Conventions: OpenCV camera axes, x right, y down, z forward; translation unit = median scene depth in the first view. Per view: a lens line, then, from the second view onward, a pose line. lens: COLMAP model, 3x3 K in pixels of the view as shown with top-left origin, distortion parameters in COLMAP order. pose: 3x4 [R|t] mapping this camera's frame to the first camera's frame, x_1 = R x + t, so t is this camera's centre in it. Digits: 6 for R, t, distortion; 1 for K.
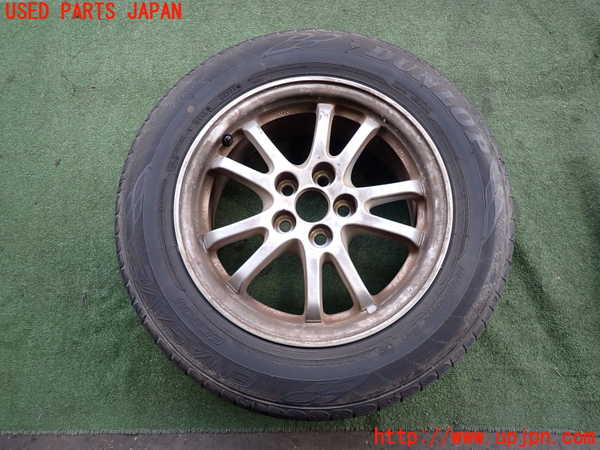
lens RADIAL K [[442.0, 0, 300.0], [0, 442.0, 225.0], [0, 0, 1]] dist [-0.001302, 0.000510]
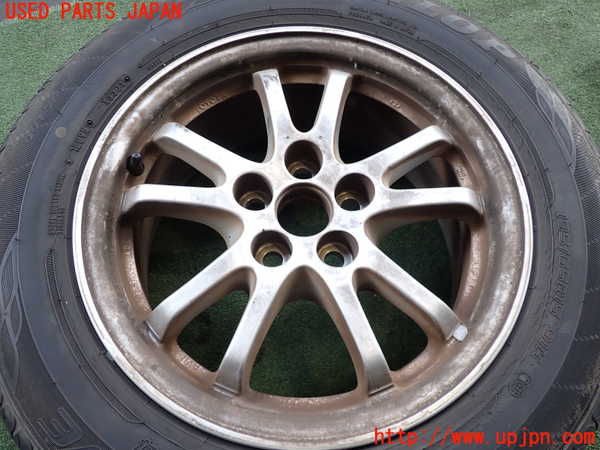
lens RADIAL K [[525.7, 0, 300.0], [0, 525.7, 225.0], [0, 0, 1]] dist [0.001563, -0.005356]
pose [[0.928291, -0.325827, 0.179198, -0.115392], [0.354082, 0.921715, -0.158327, 0.088136], [-0.113583, 0.210425, 0.970989, 0.292615]]
